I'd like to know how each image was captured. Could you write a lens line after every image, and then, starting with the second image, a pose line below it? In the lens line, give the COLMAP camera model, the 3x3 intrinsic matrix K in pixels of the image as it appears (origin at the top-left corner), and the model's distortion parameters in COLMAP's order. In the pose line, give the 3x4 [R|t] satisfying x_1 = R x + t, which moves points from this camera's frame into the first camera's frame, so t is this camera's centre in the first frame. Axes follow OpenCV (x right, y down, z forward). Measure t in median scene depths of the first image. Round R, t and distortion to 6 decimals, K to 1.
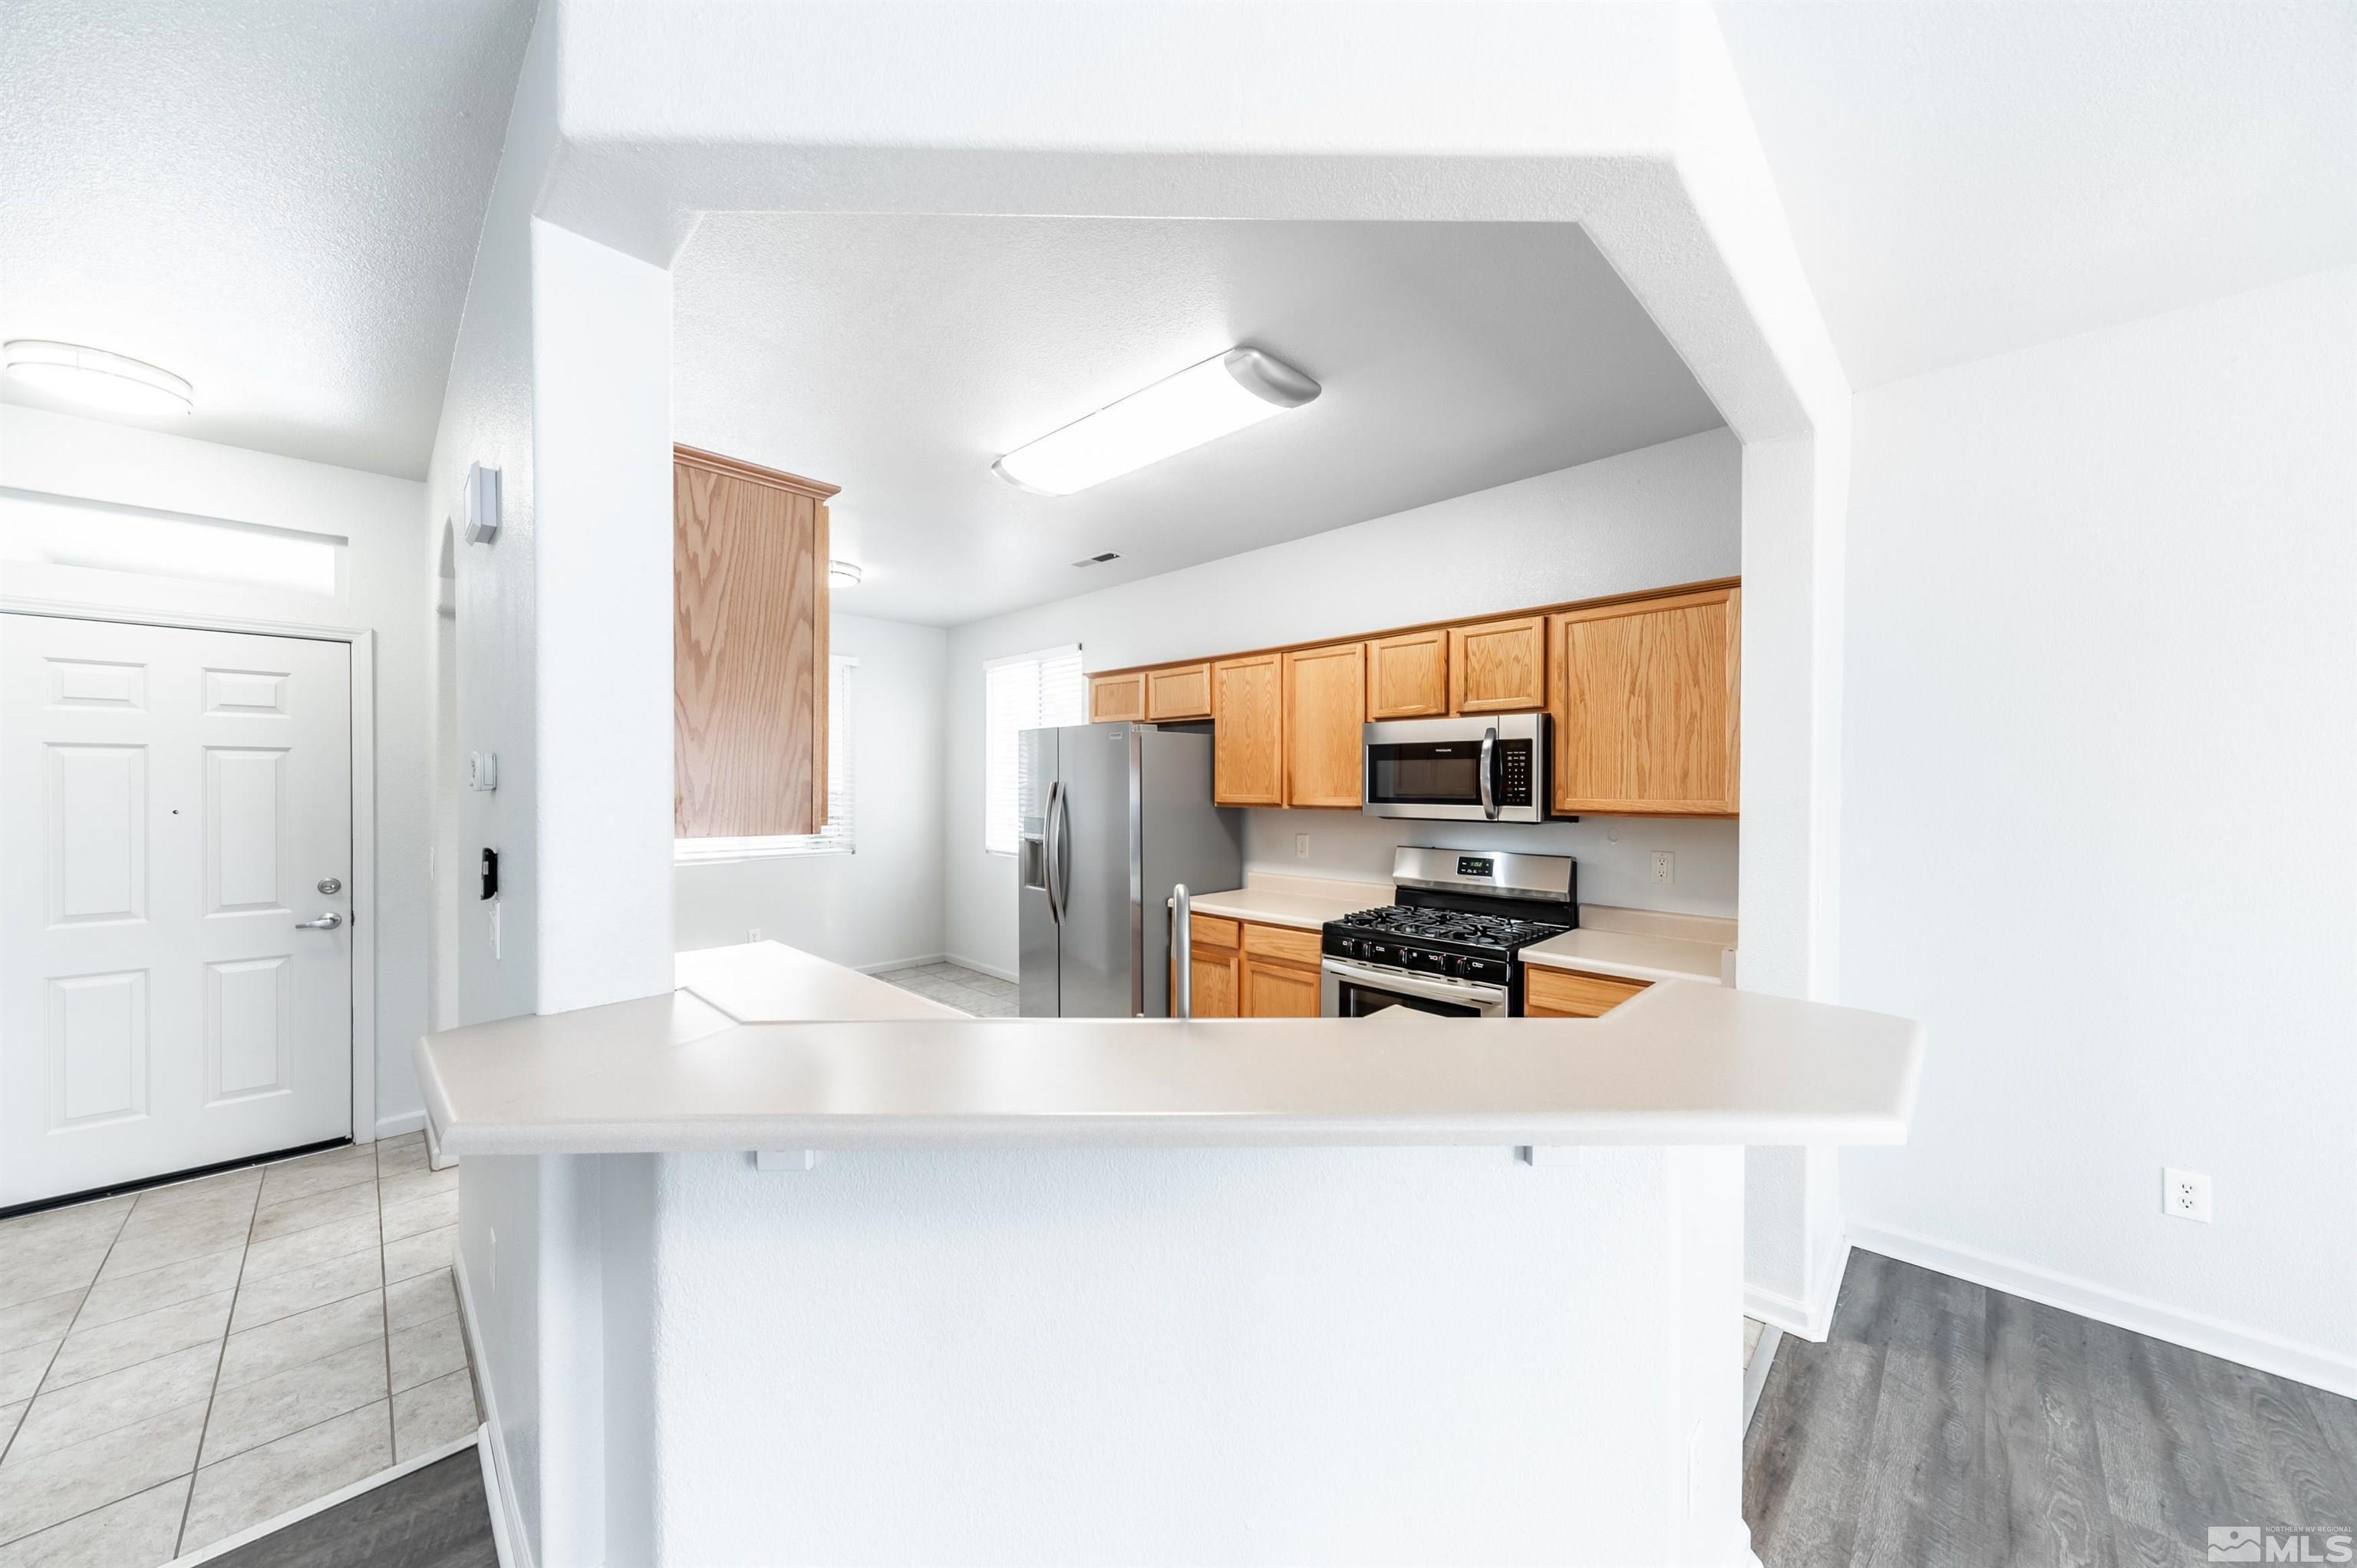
lens RADIAL K [[817.2, 0, 1176.7], [0, 817.2, 790.6], [0, 0, 1]] dist [0.010643, -0.003268]
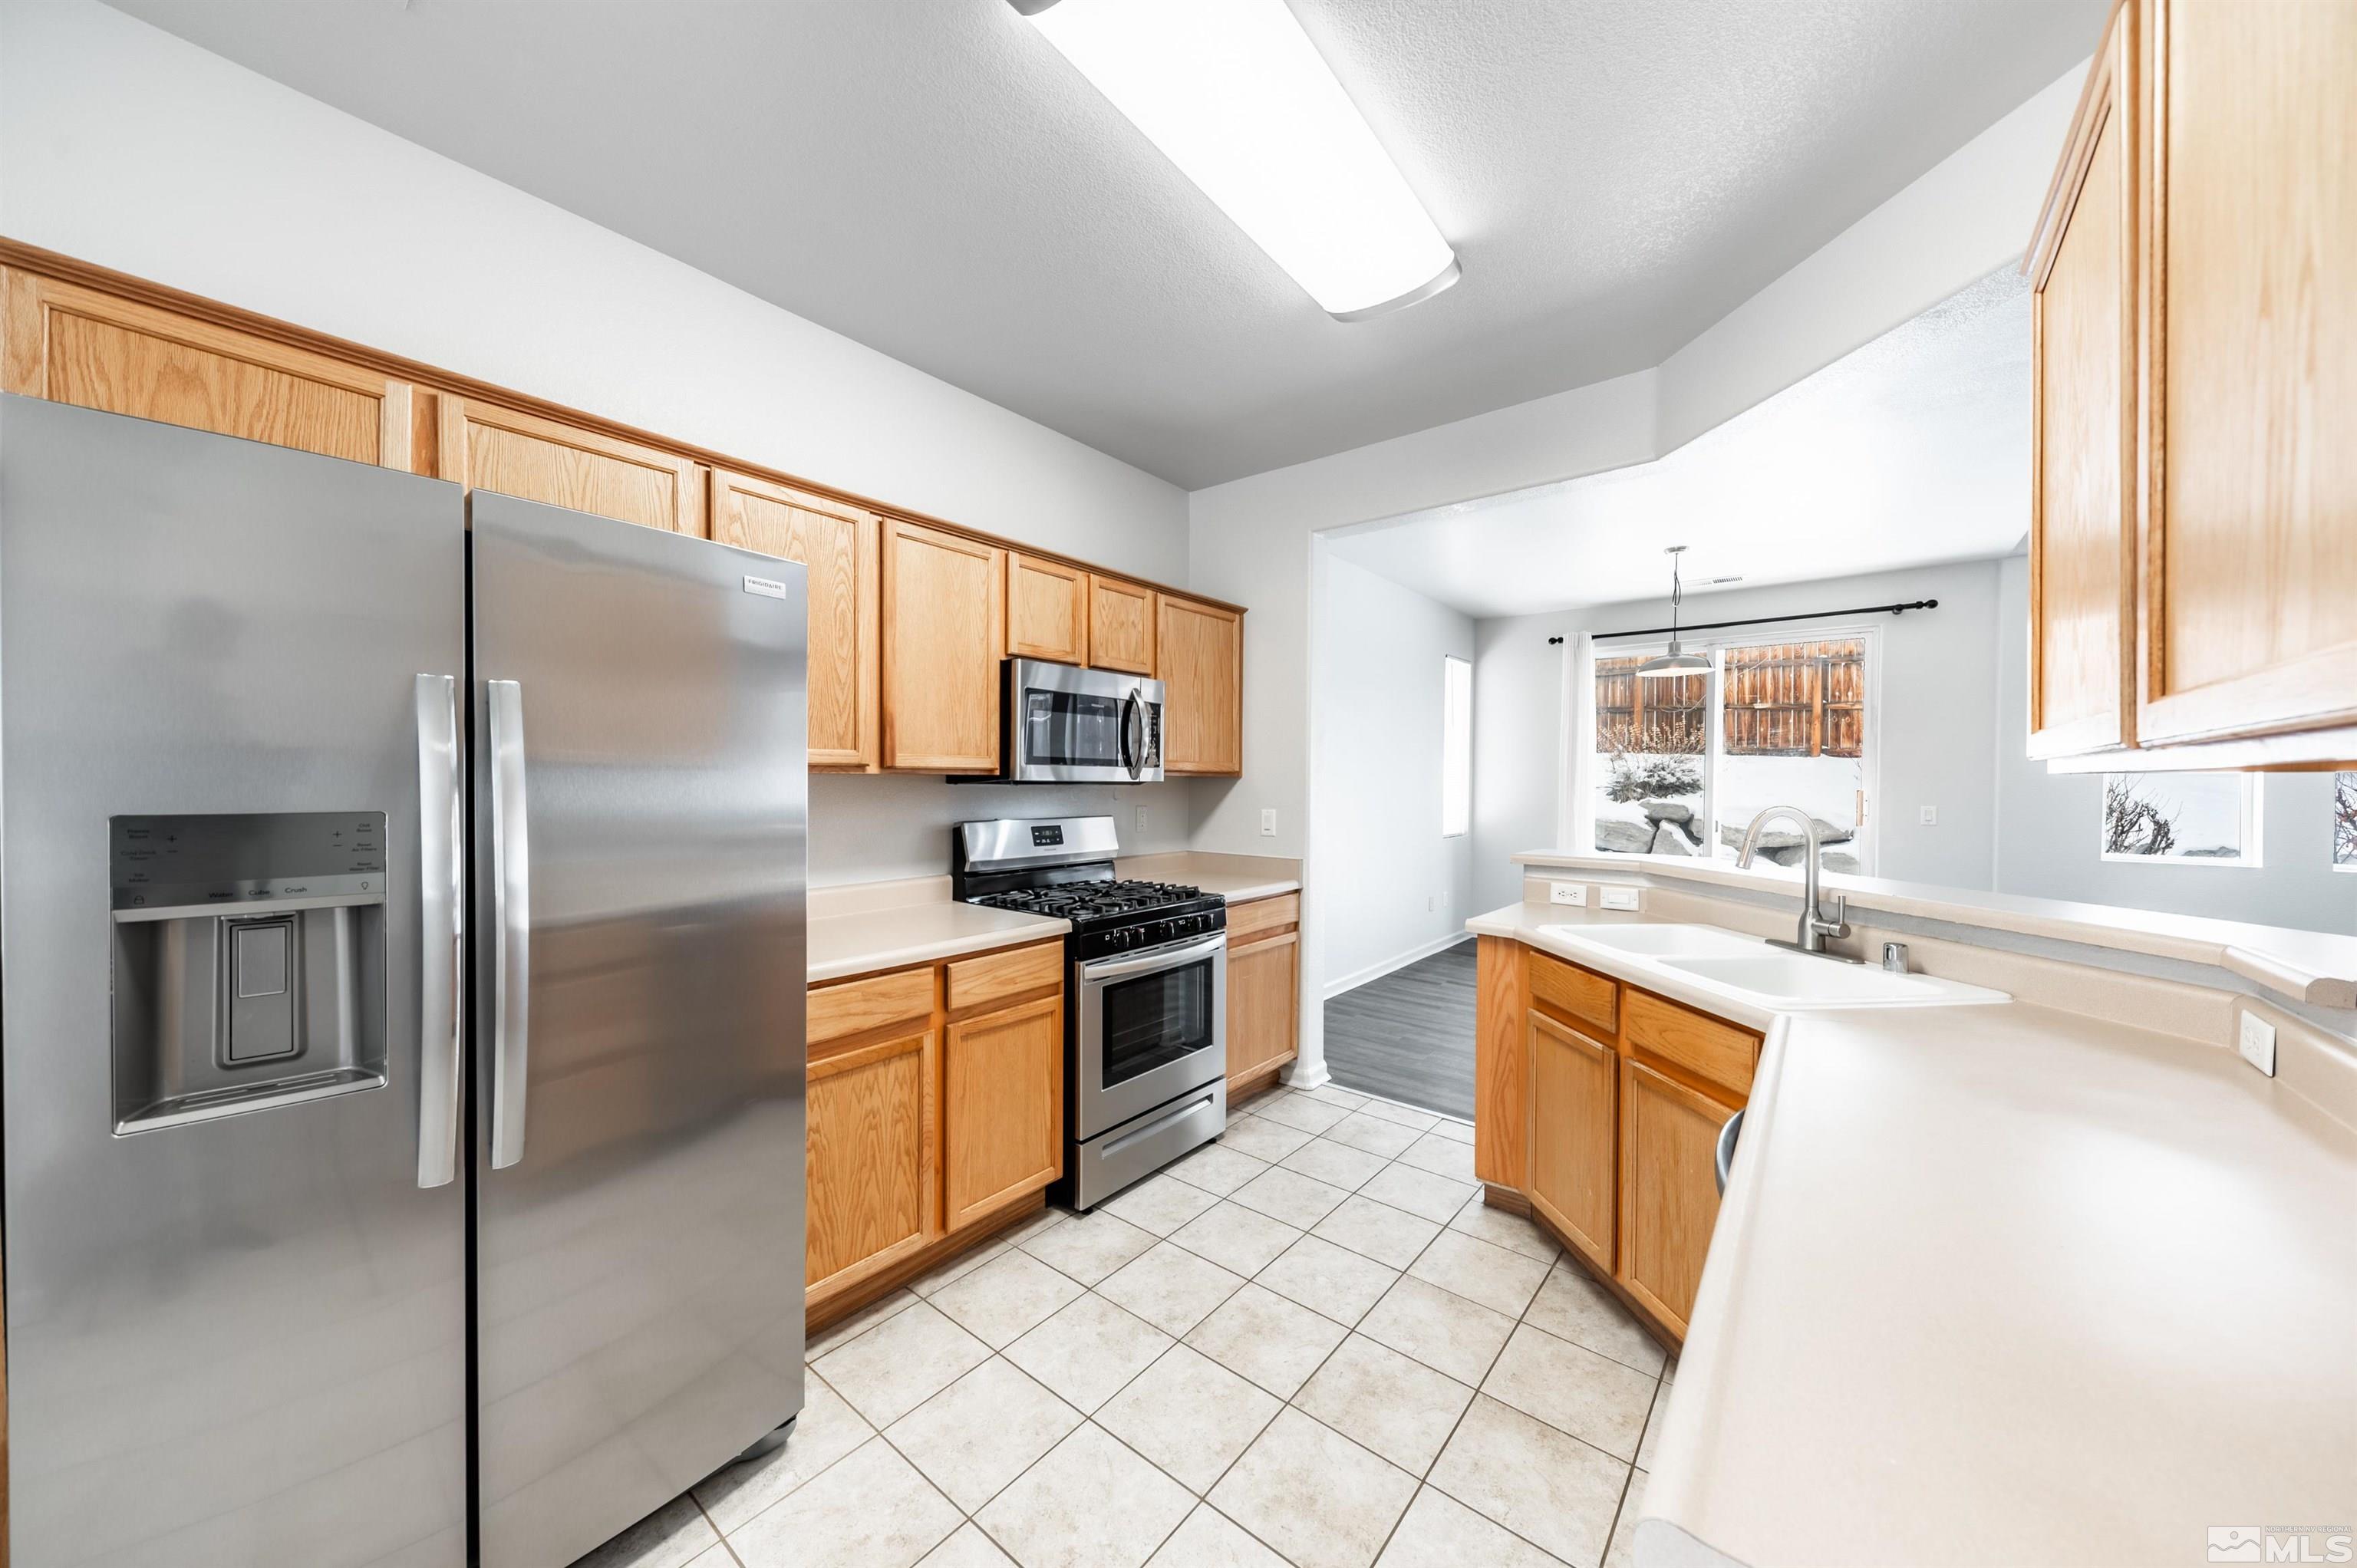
lens RADIAL K [[817.2, 0, 1176.7], [0, 817.2, 790.6], [0, 0, 1]] dist [0.010643, -0.003268]
pose [[-0.099023, -0.012734, 0.995004, -0.570127], [0.005504, 0.999896, 0.013345, 0.032107], [-0.995070, 0.006798, -0.098942, 0.972772]]
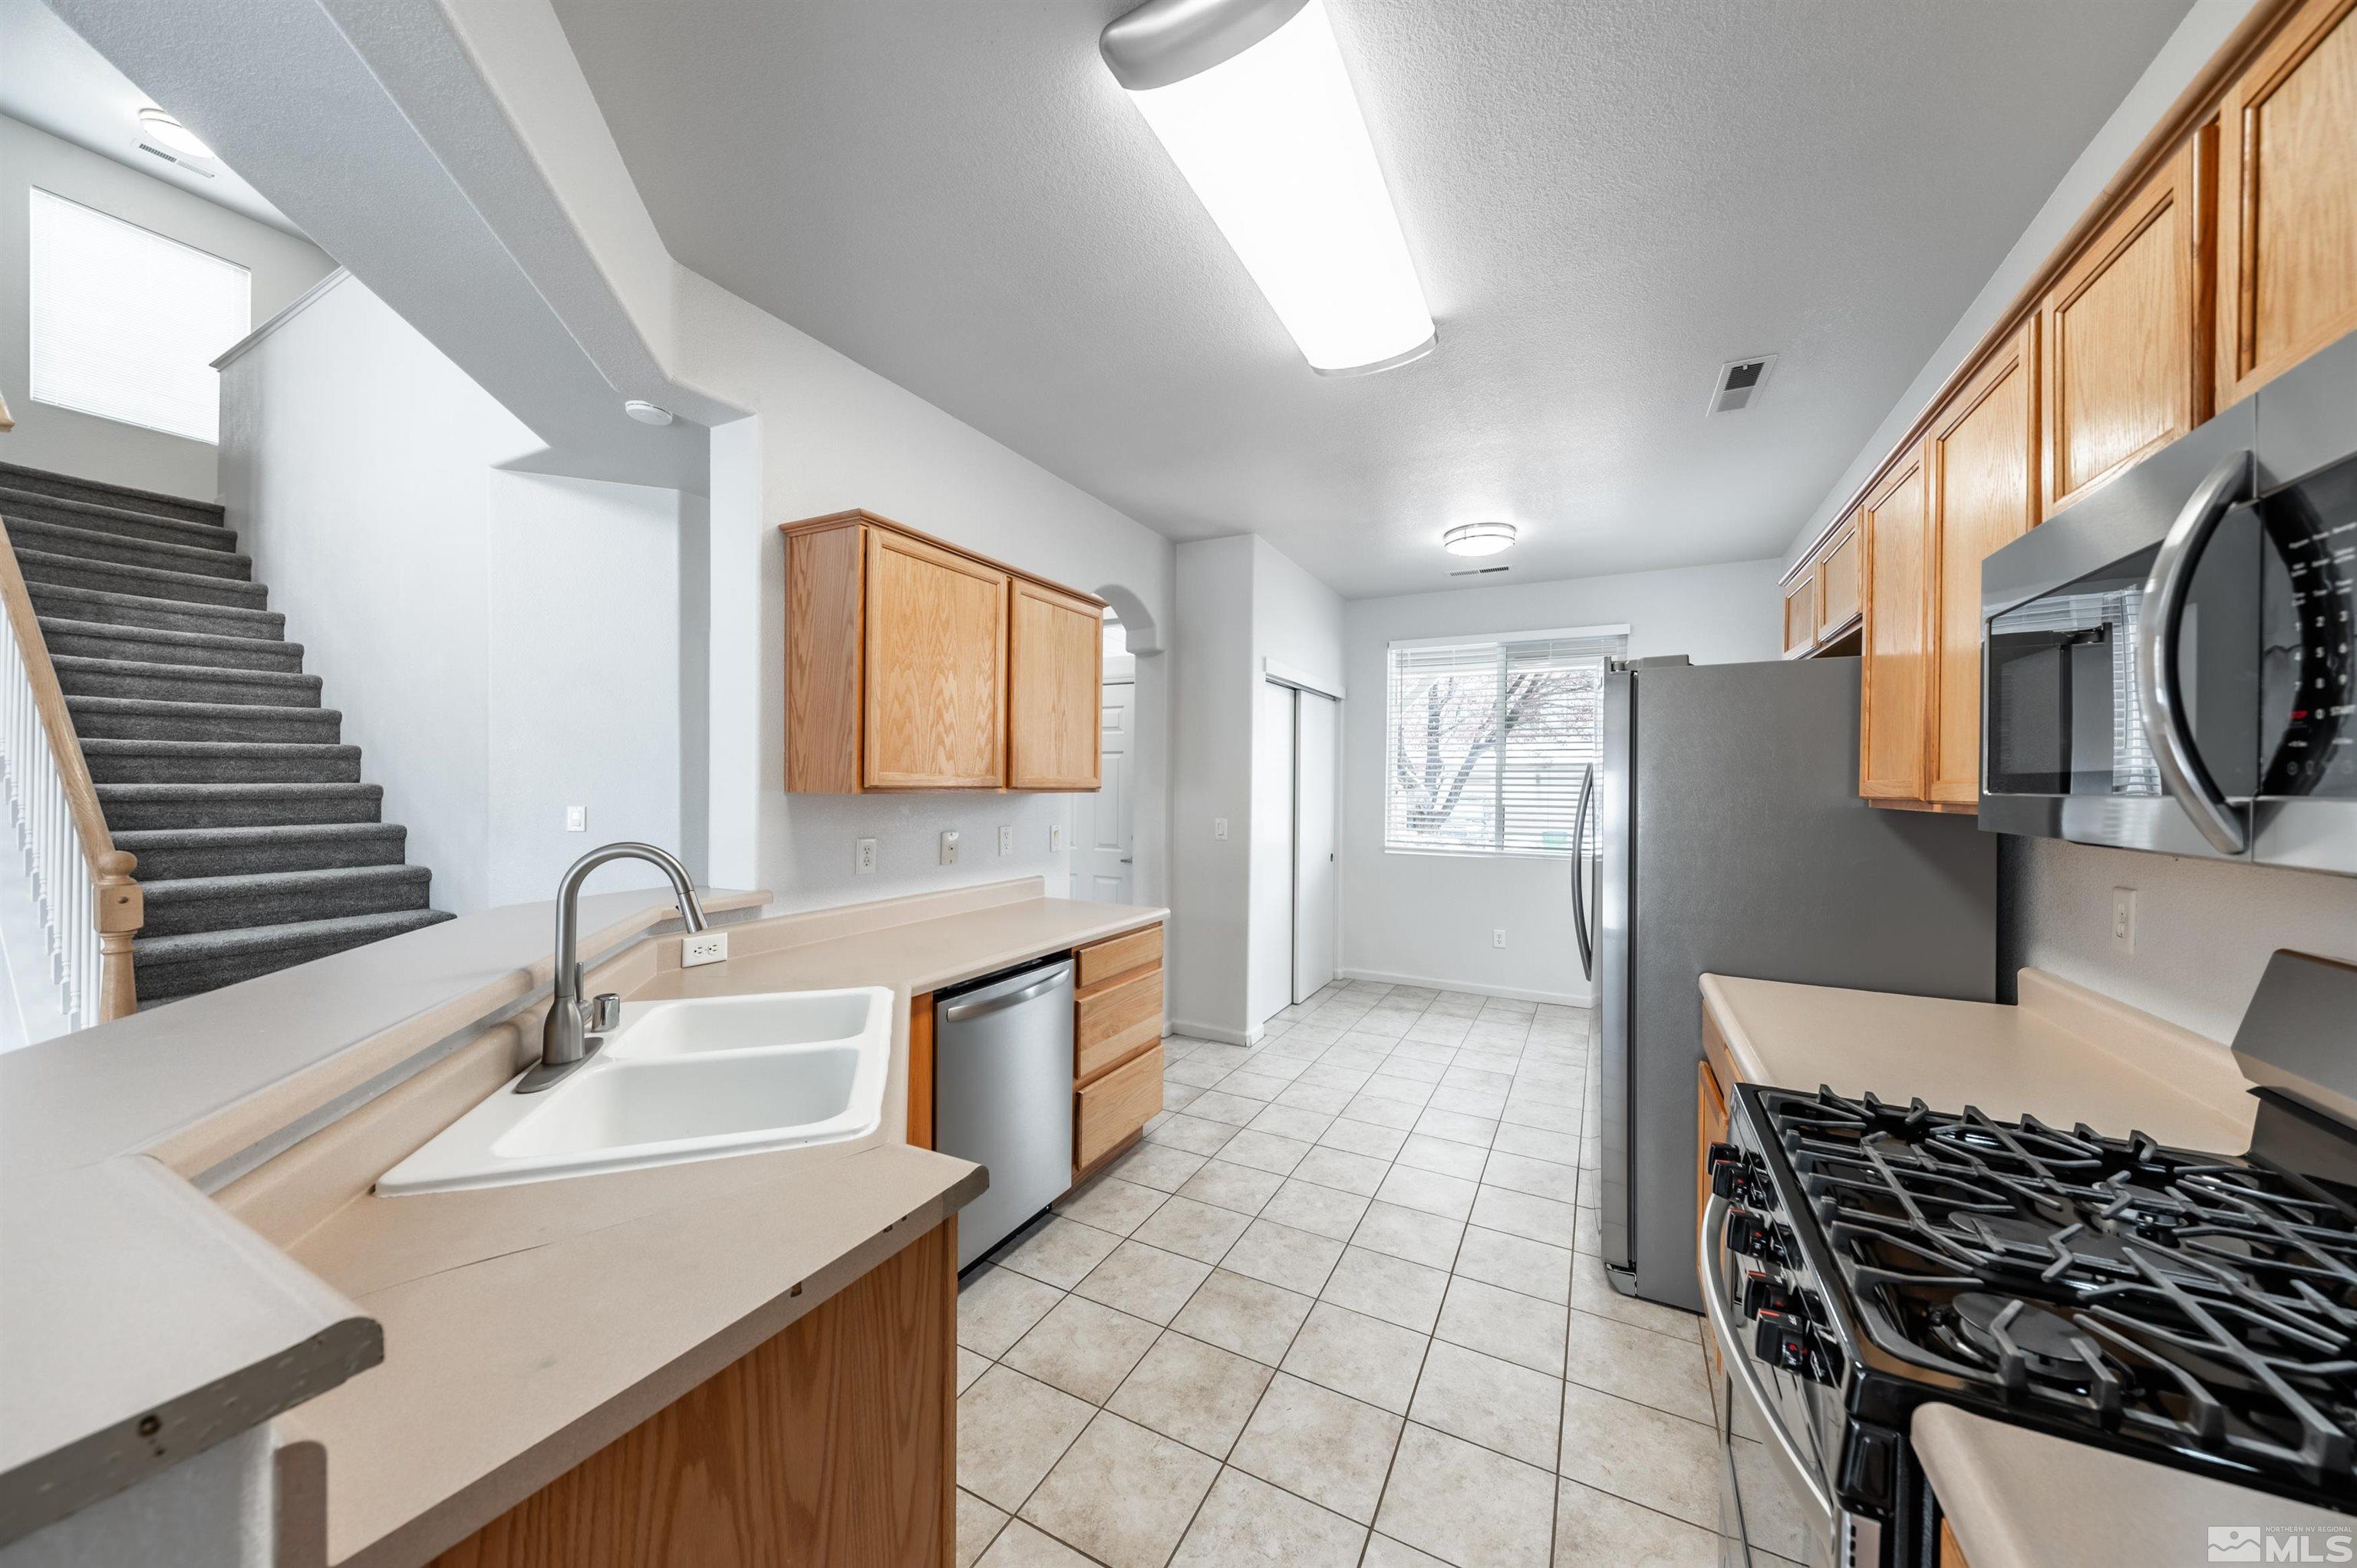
lens RADIAL K [[817.2, 0, 1176.7], [0, 817.2, 790.6], [0, 0, 1]] dist [0.010643, -0.003268]
pose [[0.287213, 0.007414, -0.957838, 0.484371], [-0.016873, 0.999854, 0.002680, 0.019035], [0.957718, 0.015392, 0.287296, 0.606759]]
